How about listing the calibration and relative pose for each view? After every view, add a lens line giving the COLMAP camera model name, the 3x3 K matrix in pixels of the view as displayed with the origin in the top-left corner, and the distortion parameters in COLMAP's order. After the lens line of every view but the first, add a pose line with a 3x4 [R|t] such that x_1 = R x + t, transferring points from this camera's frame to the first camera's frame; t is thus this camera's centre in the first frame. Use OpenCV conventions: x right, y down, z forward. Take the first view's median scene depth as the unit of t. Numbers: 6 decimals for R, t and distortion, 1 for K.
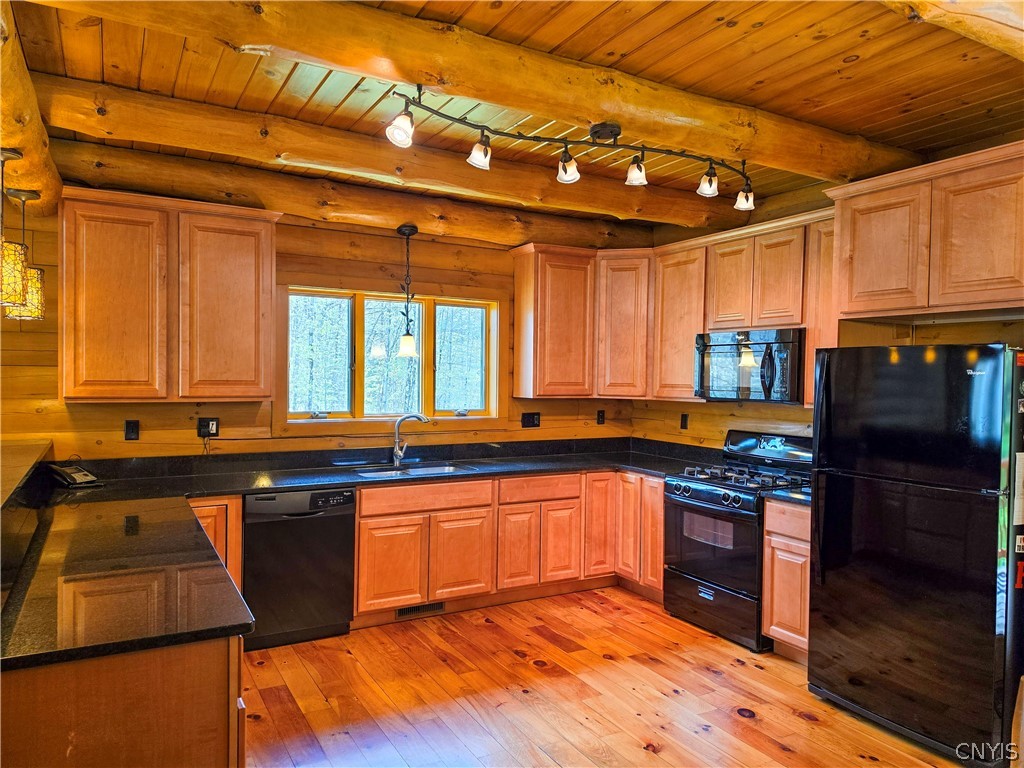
lens RADIAL K [[716.2, 0, 510.1], [0, 716.2, 389.8], [0, 0, 1]] dist [0.113684, -0.125505]
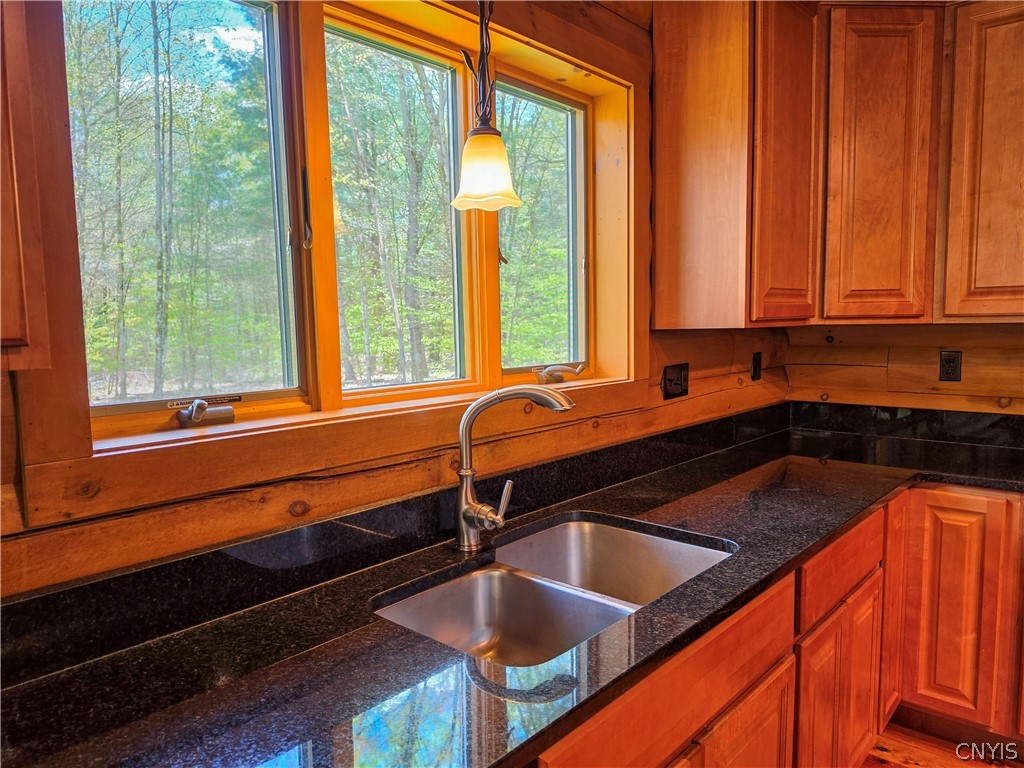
lens RADIAL K [[716.2, 0, 510.1], [0, 716.2, 389.8], [0, 0, 1]] dist [0.113684, -0.125505]
pose [[0.939335, -0.062101, 0.337333, -0.249456], [0.036808, 0.996045, 0.080870, 0.008938], [-0.341021, -0.063547, 0.937905, 0.703700]]
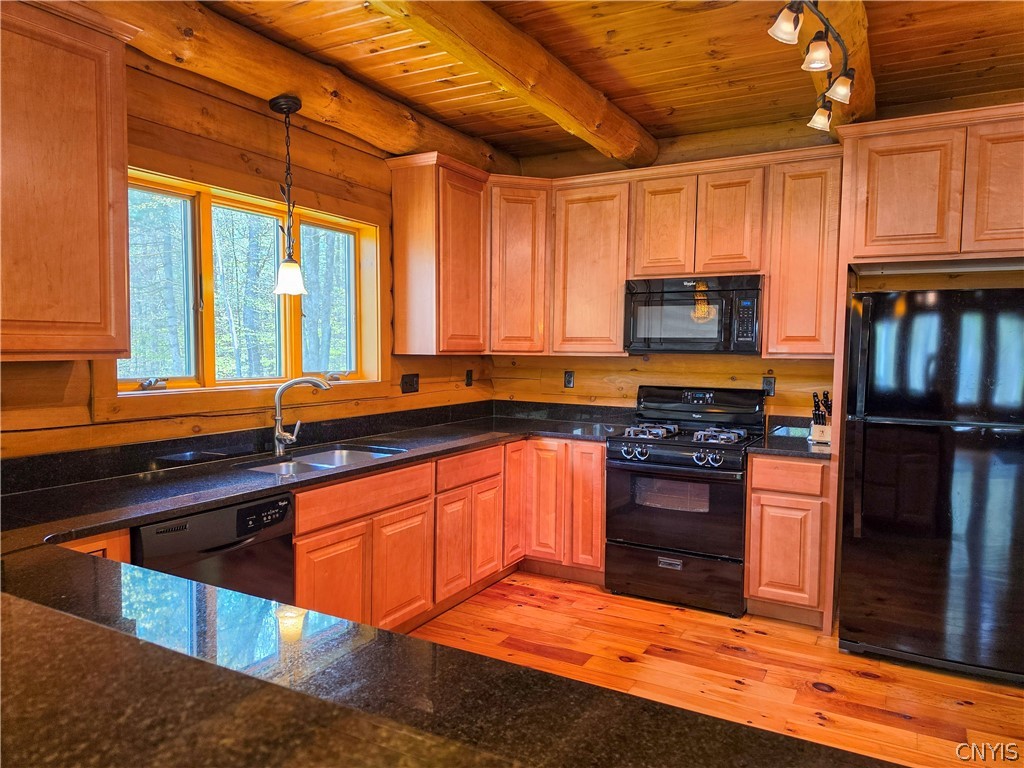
lens RADIAL K [[716.2, 0, 510.1], [0, 716.2, 389.8], [0, 0, 1]] dist [0.113684, -0.125505]
pose [[0.848904, -0.036273, 0.527300, -0.337058], [0.011258, 0.998657, 0.050574, 0.012051], [-0.528427, -0.036996, 0.848173, 0.308102]]
